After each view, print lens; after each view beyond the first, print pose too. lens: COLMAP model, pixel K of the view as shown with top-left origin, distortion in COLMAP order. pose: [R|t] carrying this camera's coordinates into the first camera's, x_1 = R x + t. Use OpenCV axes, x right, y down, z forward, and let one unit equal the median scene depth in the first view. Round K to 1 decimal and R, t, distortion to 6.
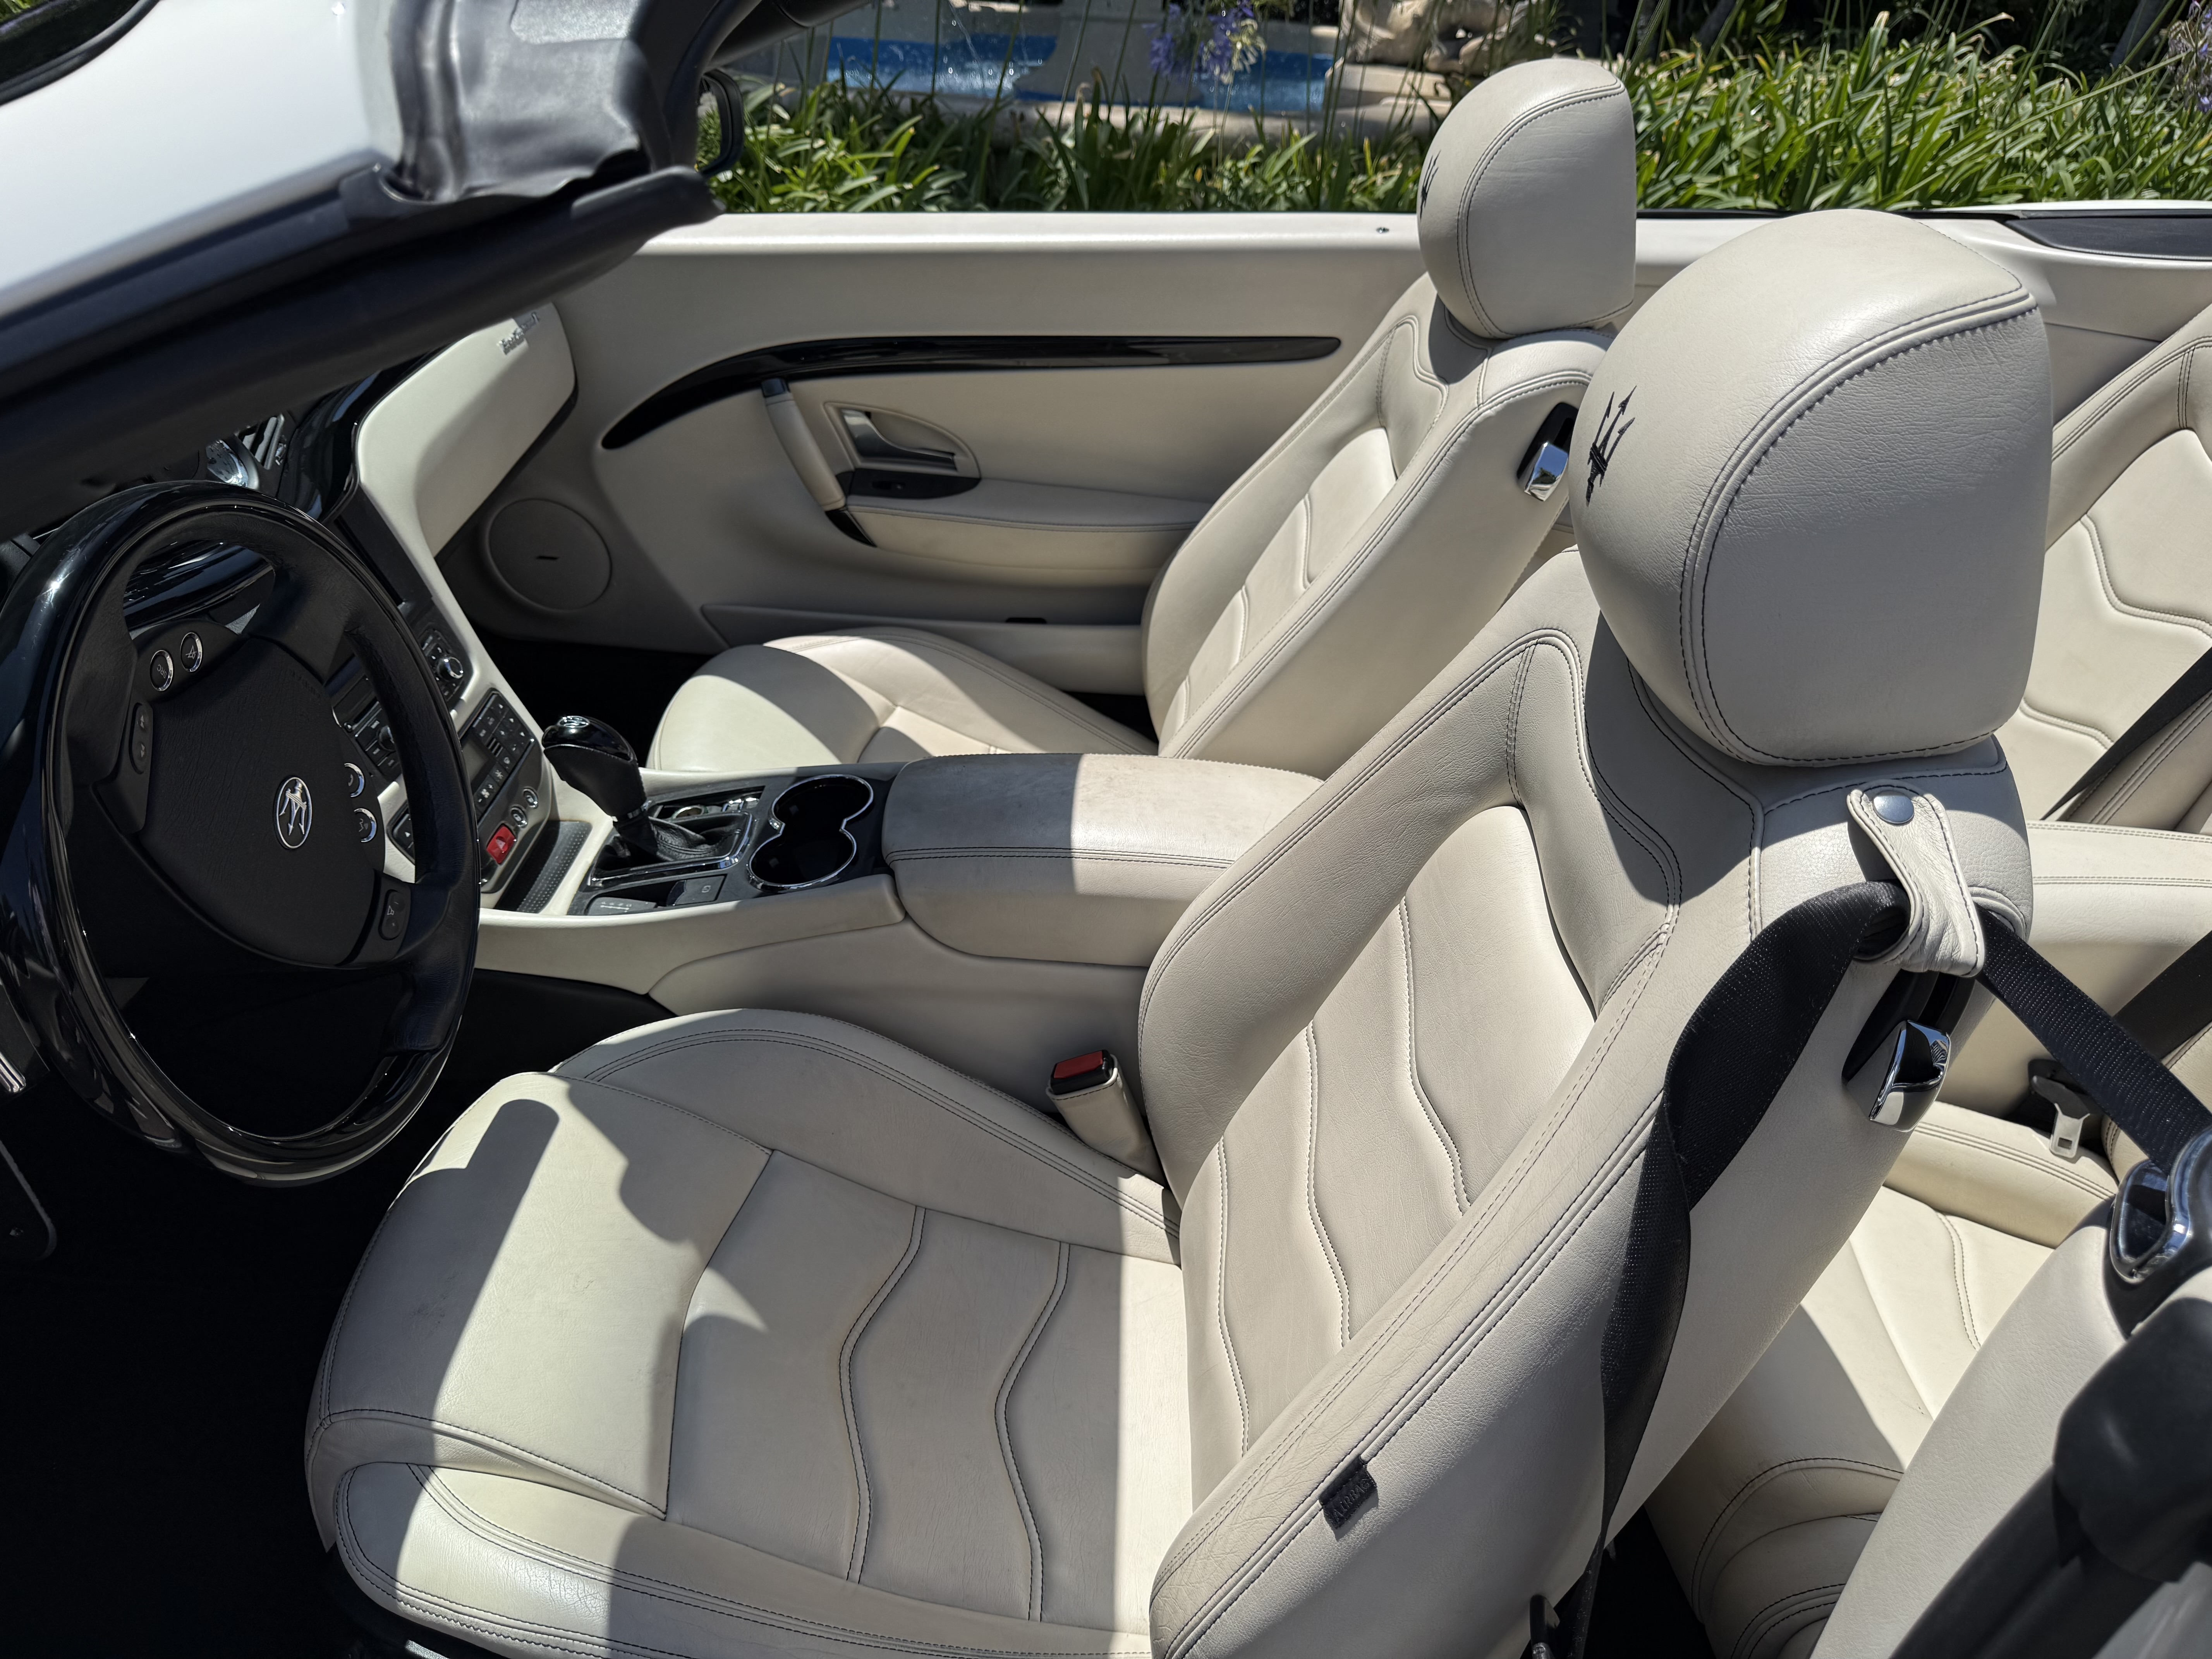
lens RADIAL K [[1481.9, 0, 1115.1], [0, 1481.9, 852.2], [0, 0, 1]] dist [0.108907, -0.232298]
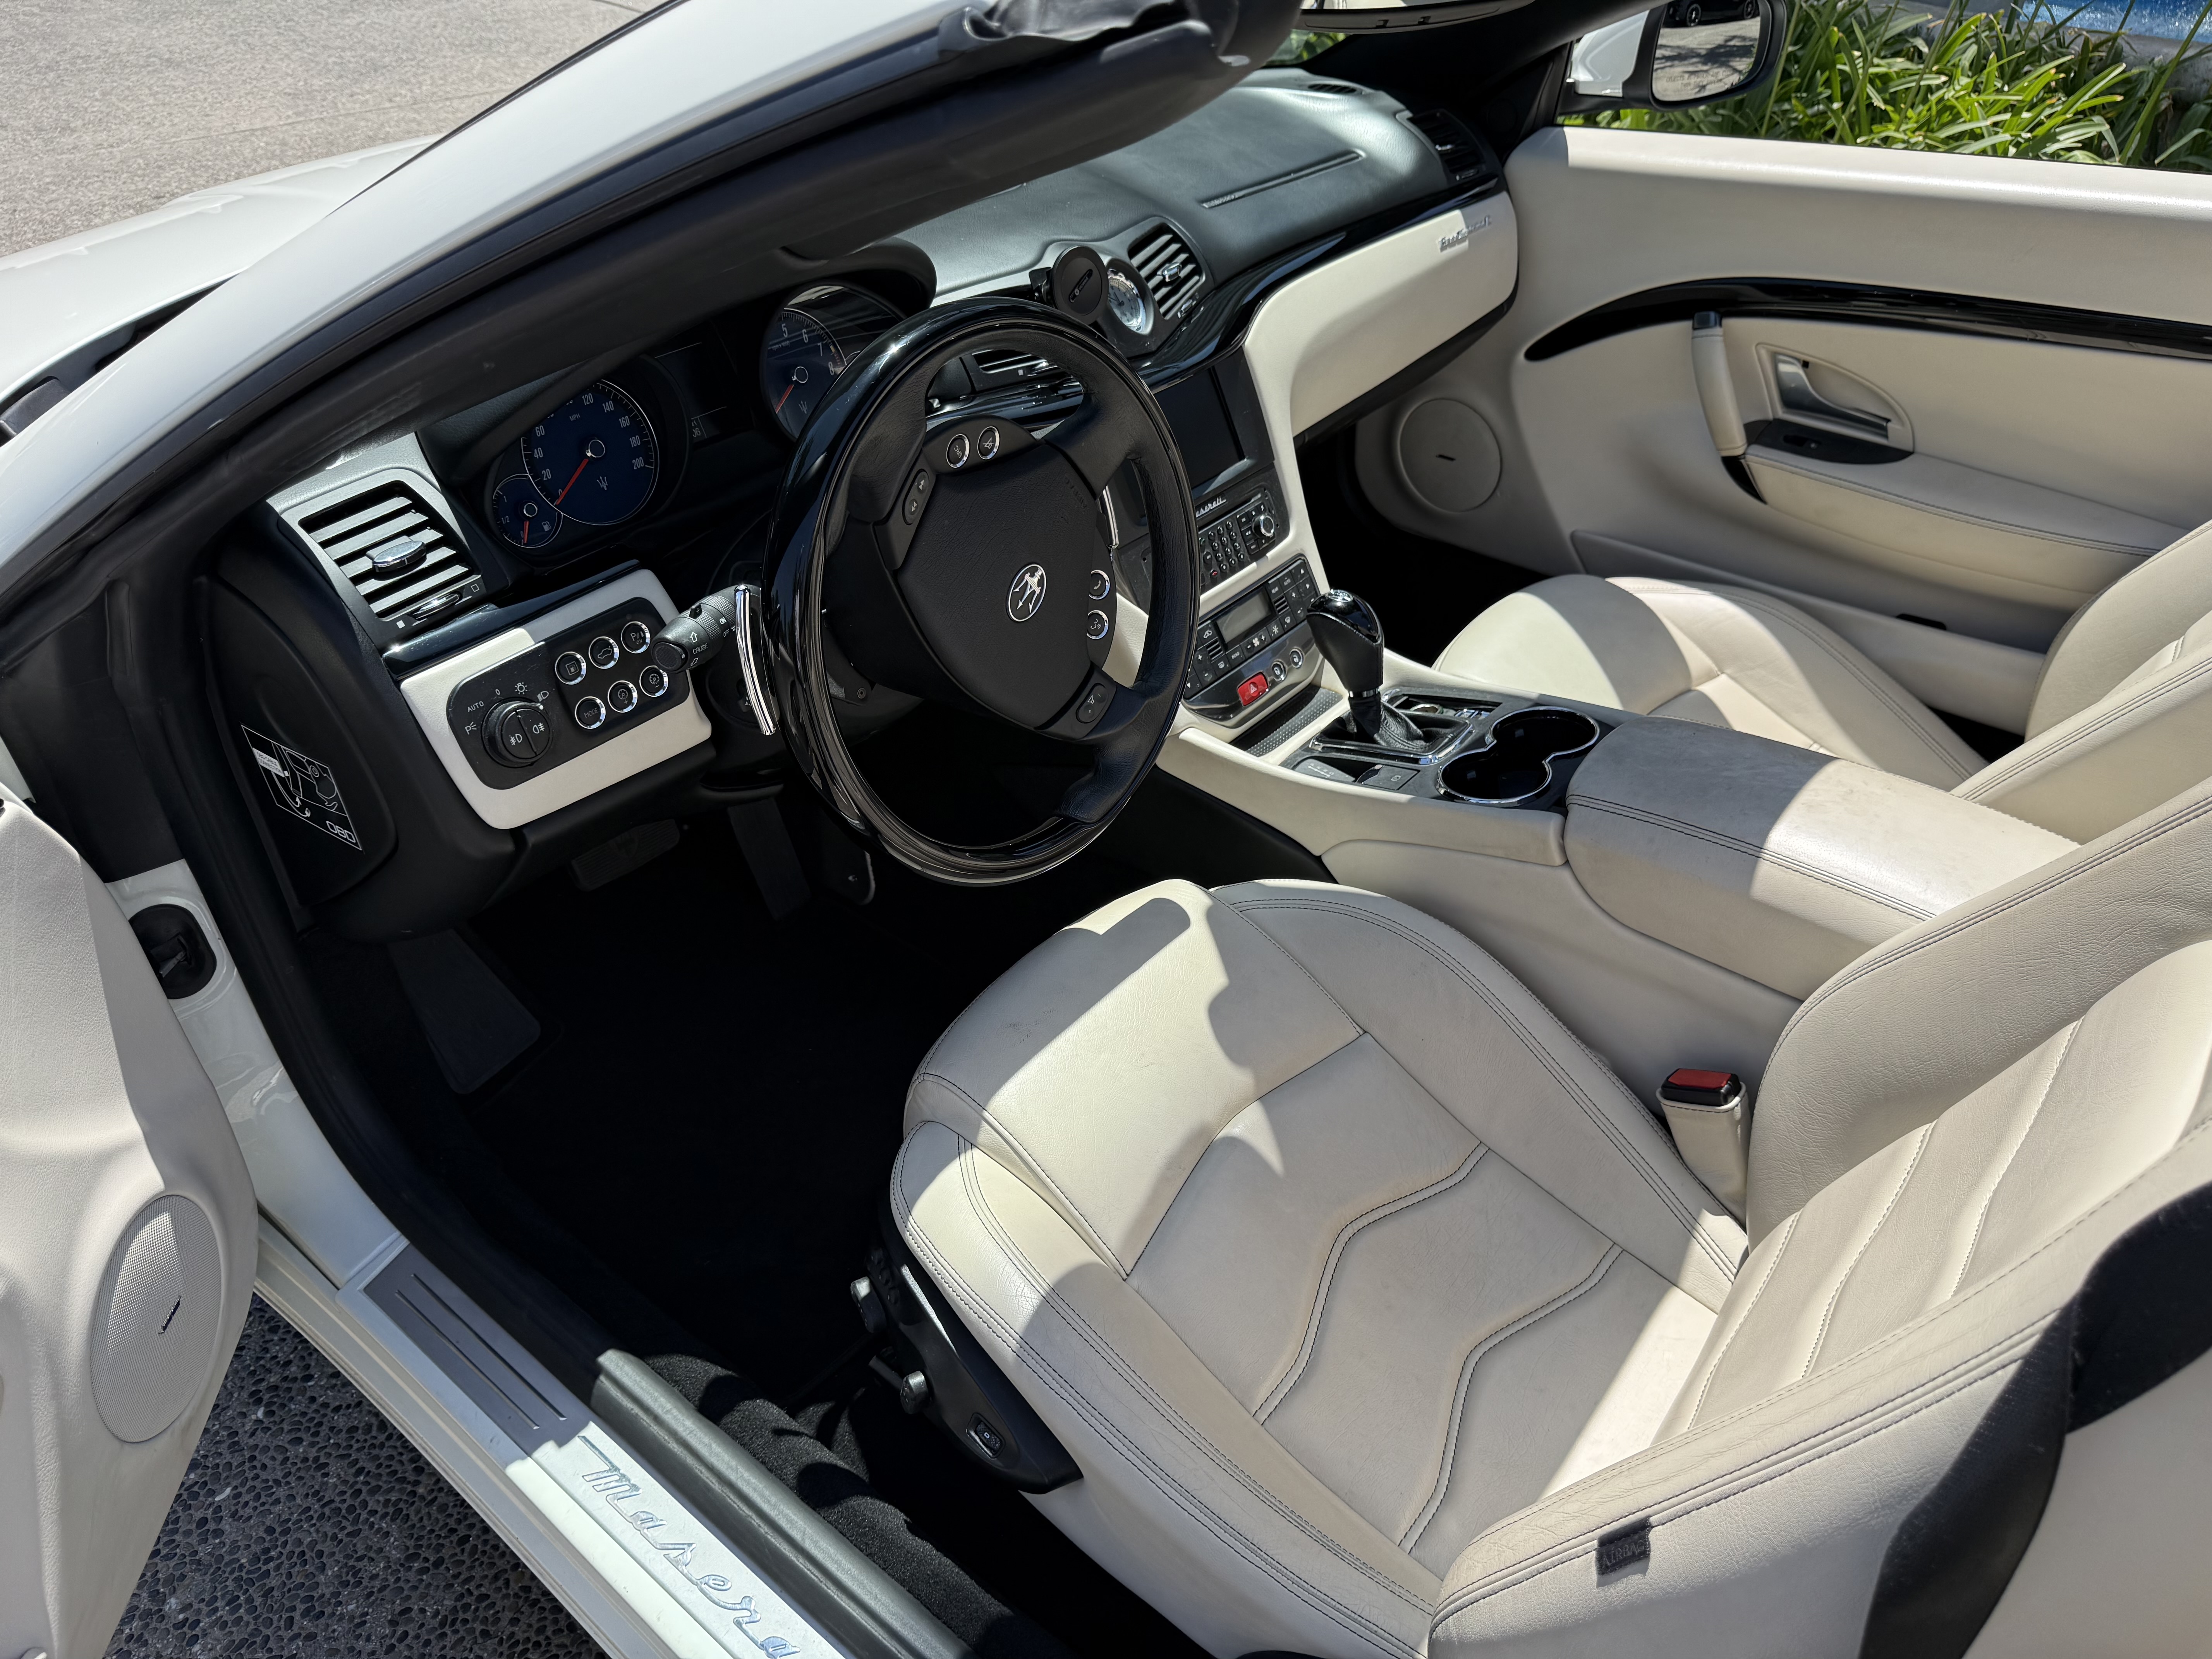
lens RADIAL K [[1481.9, 0, 1115.1], [0, 1481.9, 852.2], [0, 0, 1]] dist [0.108907, -0.232298]
pose [[0.794722, 0.313685, -0.519633, 0.126313], [-0.291663, 0.948146, 0.126298, -0.000094], [0.532307, 0.051186, 0.845003, 0.020132]]
